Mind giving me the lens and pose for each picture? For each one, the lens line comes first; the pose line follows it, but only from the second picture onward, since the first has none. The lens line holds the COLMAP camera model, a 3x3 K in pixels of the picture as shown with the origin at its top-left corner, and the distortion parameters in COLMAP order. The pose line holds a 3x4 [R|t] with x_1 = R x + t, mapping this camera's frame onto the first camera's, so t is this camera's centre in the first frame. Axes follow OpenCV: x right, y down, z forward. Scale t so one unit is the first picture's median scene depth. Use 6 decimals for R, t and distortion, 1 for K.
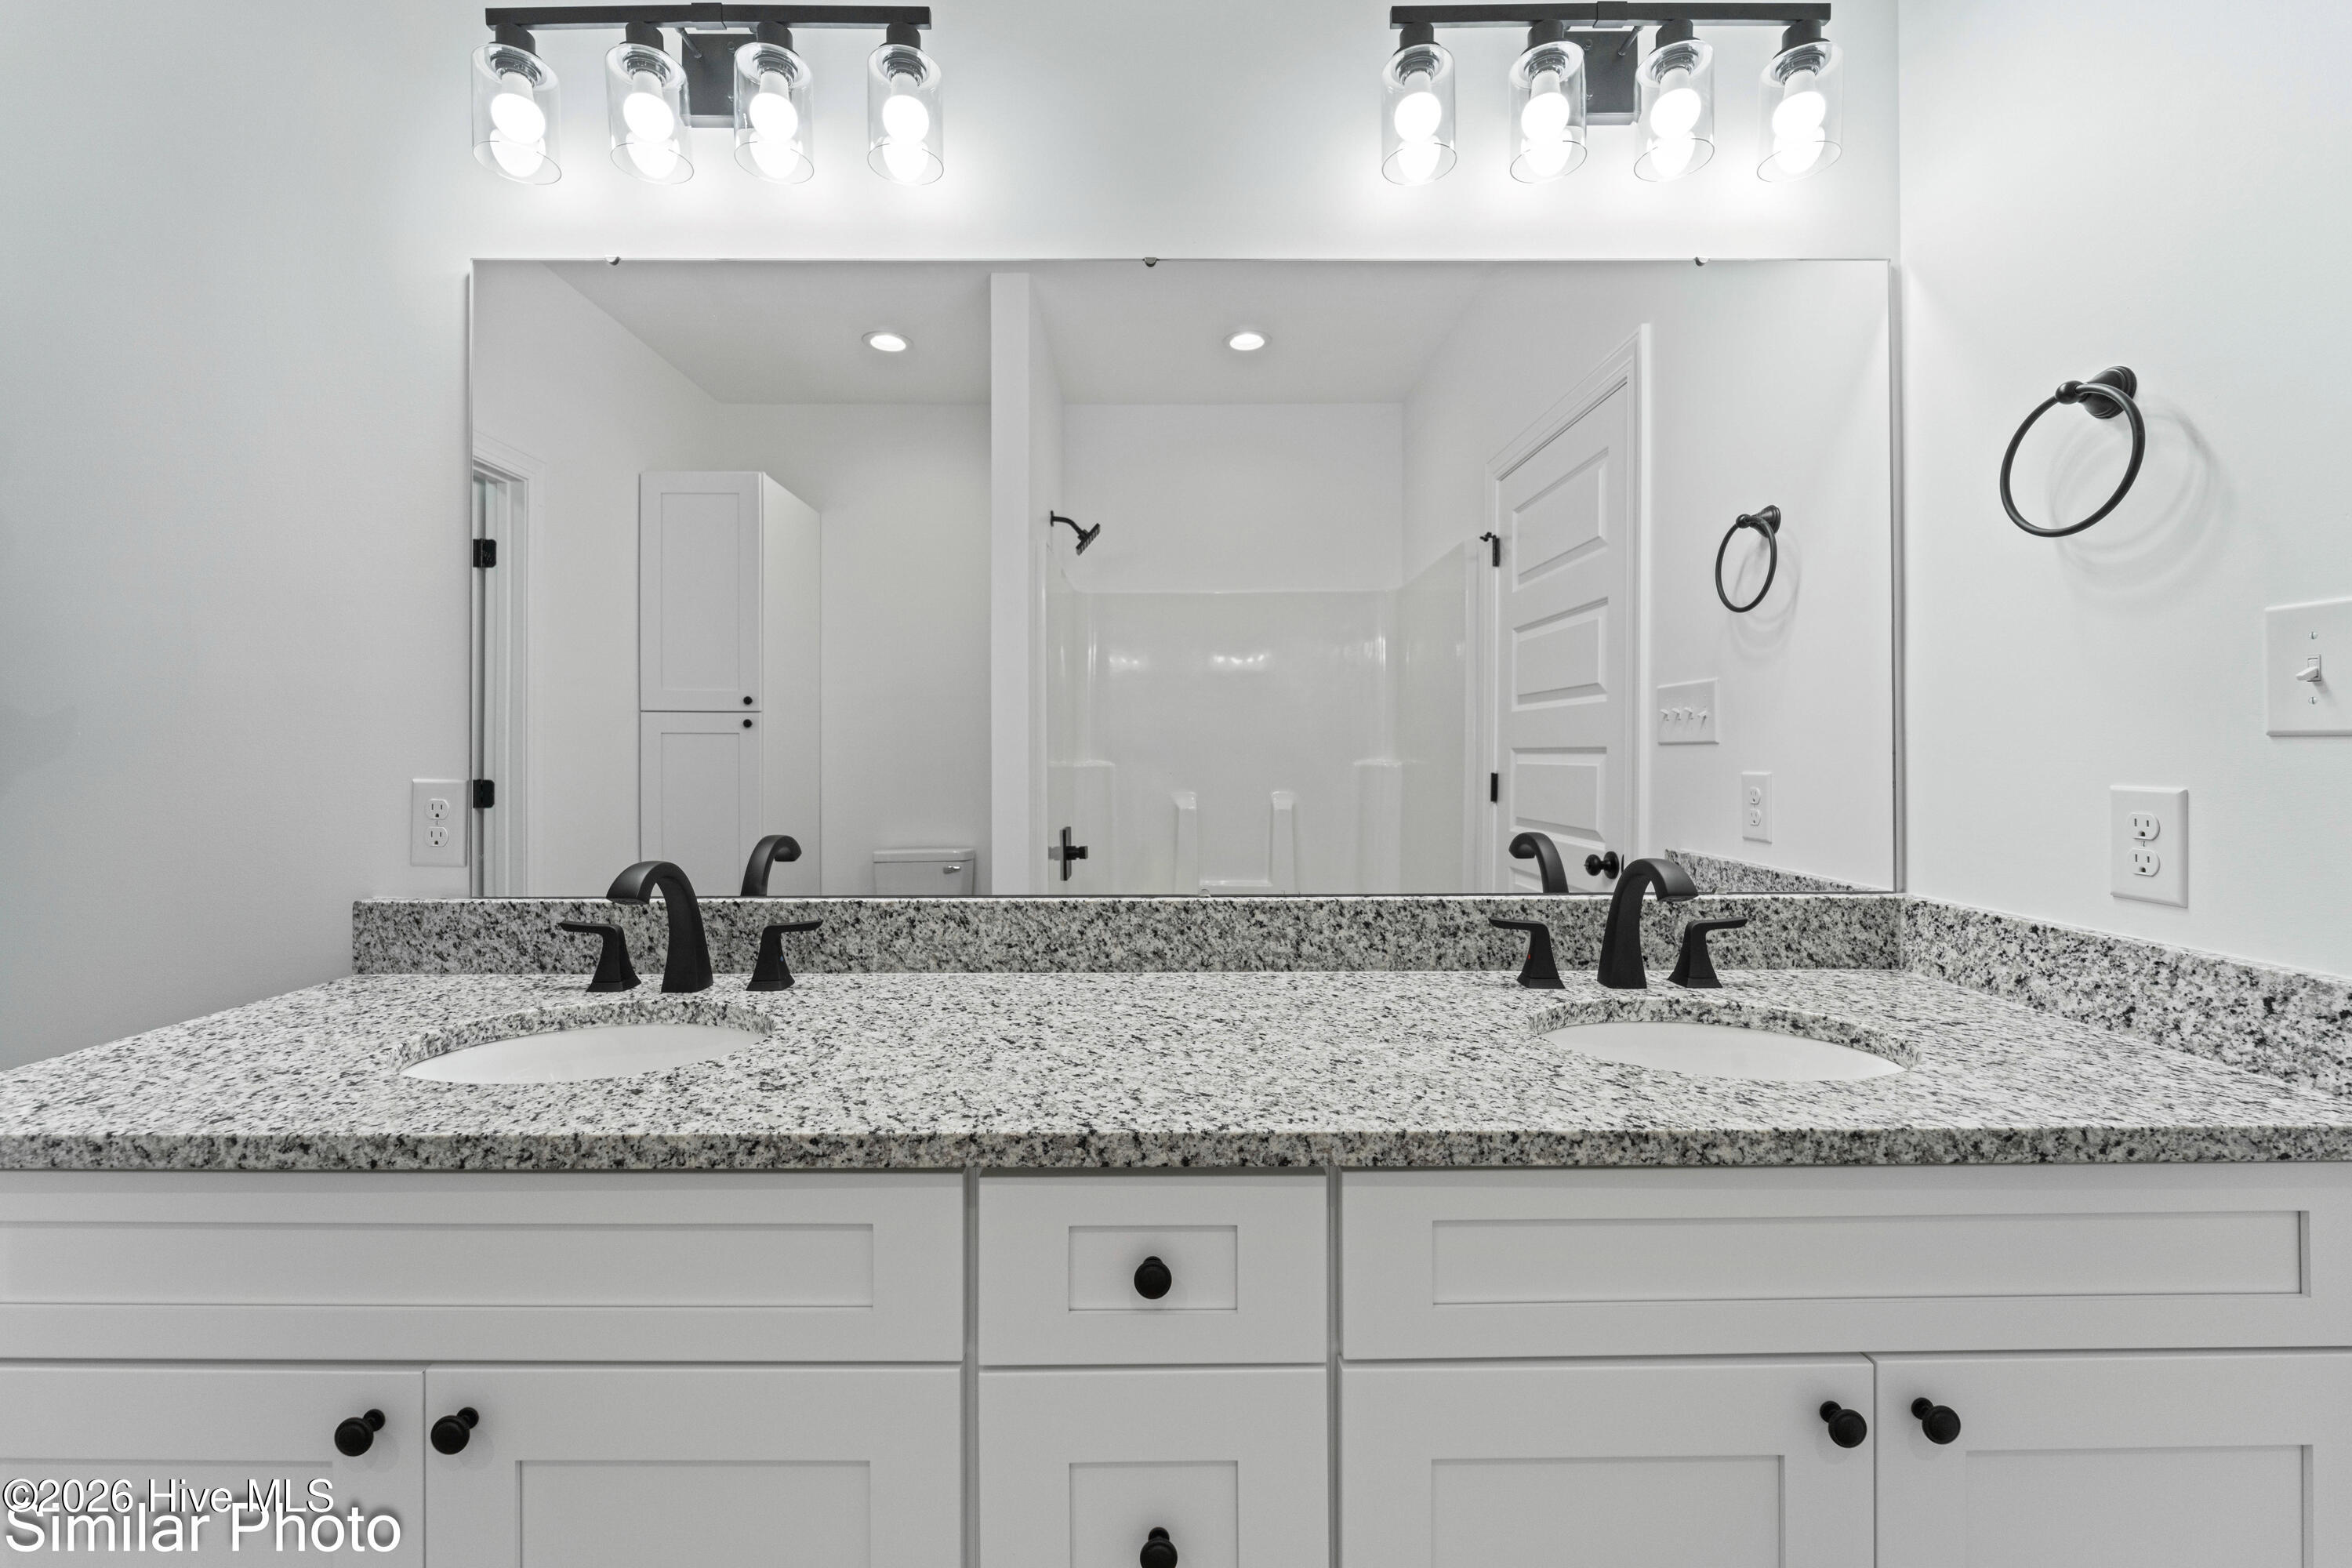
lens RADIAL K [[921.6, 0, 1167.7], [0, 921.6, 753.3], [0, 0, 1]] dist [-0.001273, -0.000255]
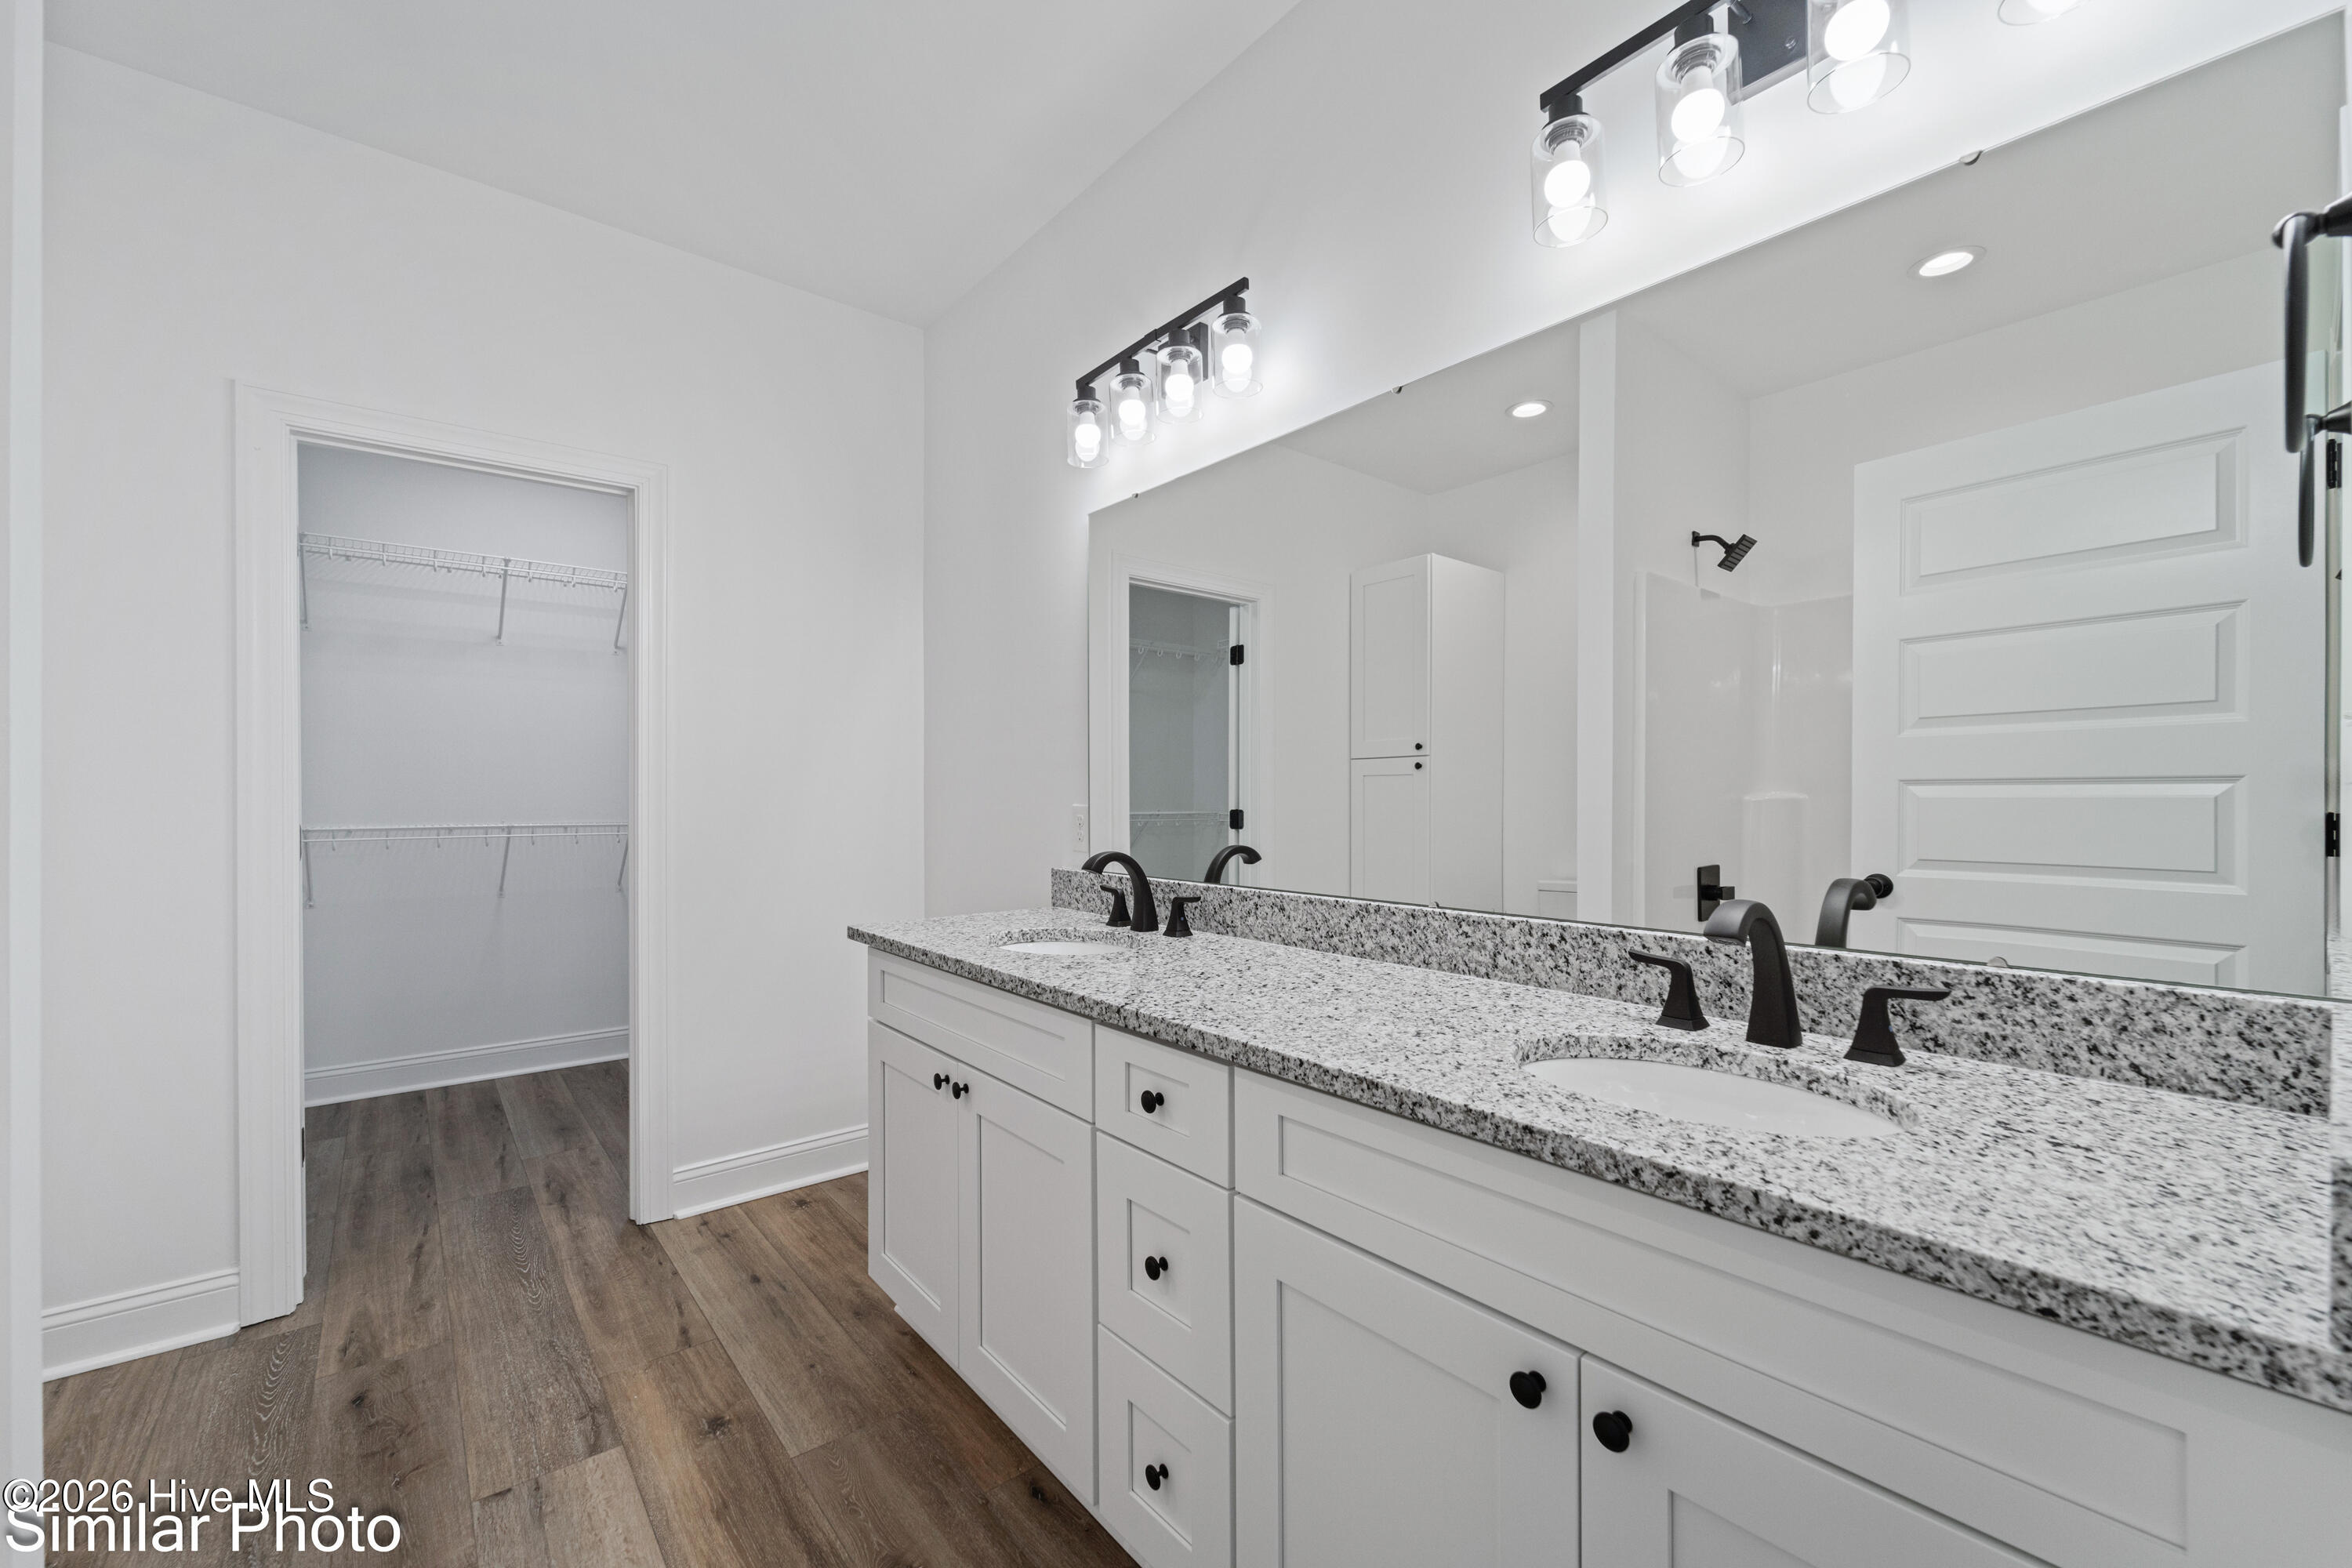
lens RADIAL K [[897.1, 0, 1186.2], [0, 897.1, 801.5], [0, 0, 1]] dist [-0.000692, -0.000466]
pose [[0.656402, 0.006141, -0.754386, 0.761661], [0.002753, 0.999941, 0.010535, 0.004652], [0.754406, -0.008992, 0.656346, -0.009120]]
